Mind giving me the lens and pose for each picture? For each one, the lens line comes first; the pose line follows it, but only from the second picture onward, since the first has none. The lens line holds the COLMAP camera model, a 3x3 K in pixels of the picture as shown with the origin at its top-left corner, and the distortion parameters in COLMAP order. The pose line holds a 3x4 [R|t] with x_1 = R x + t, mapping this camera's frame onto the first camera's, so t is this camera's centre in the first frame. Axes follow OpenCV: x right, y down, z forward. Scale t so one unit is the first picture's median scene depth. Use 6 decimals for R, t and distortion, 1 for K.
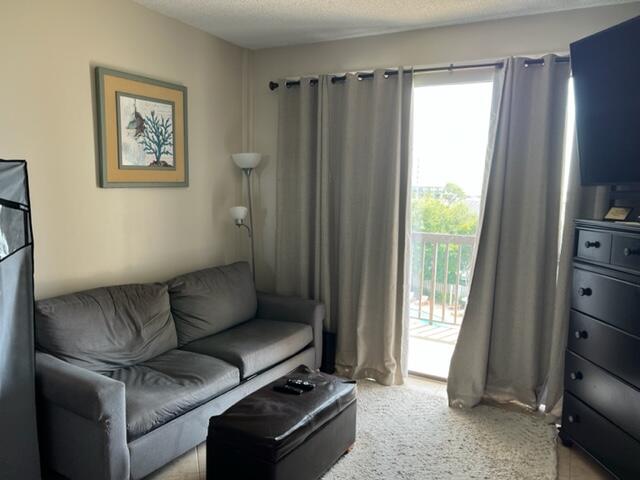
lens RADIAL K [[476.6, 0, 323.9], [0, 476.6, 237.3], [0, 0, 1]] dist [0.047702, -0.056321]
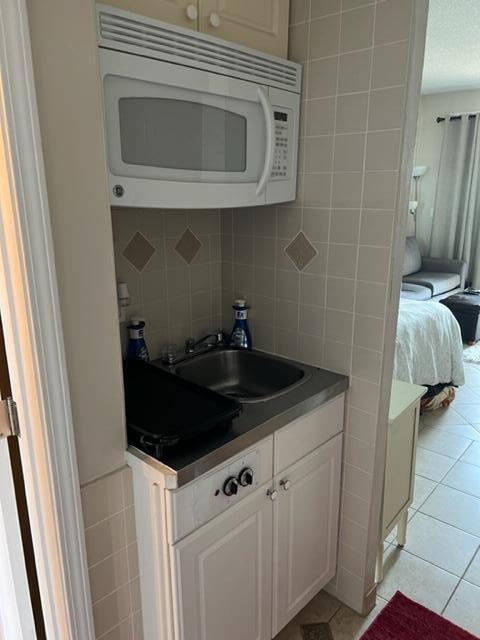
lens RADIAL K [[476.6, 0, 243.3], [0, 476.6, 319.3], [0, 0, 1]] dist [0.047702, -0.056321]
pose [[0.970332, 0.041733, -0.238146, -0.374831], [-0.003057, 0.987029, 0.160510, 0.078543], [0.241756, -0.155020, 0.957874, -0.840299]]
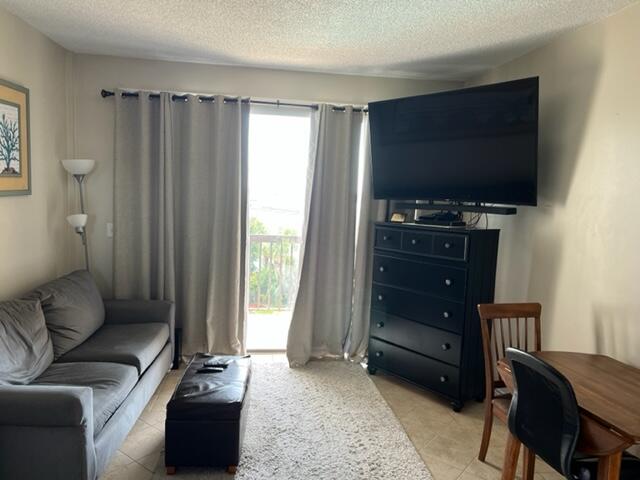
lens RADIAL K [[476.6, 0, 317.9], [0, 476.6, 241.2], [0, 0, 1]] dist [0.047702, -0.056321]
pose [[0.827386, -0.046907, 0.559671, -0.370655], [0.038136, 0.998898, 0.027343, -0.019784], [-0.560337, -0.001279, 0.828264, -0.105027]]
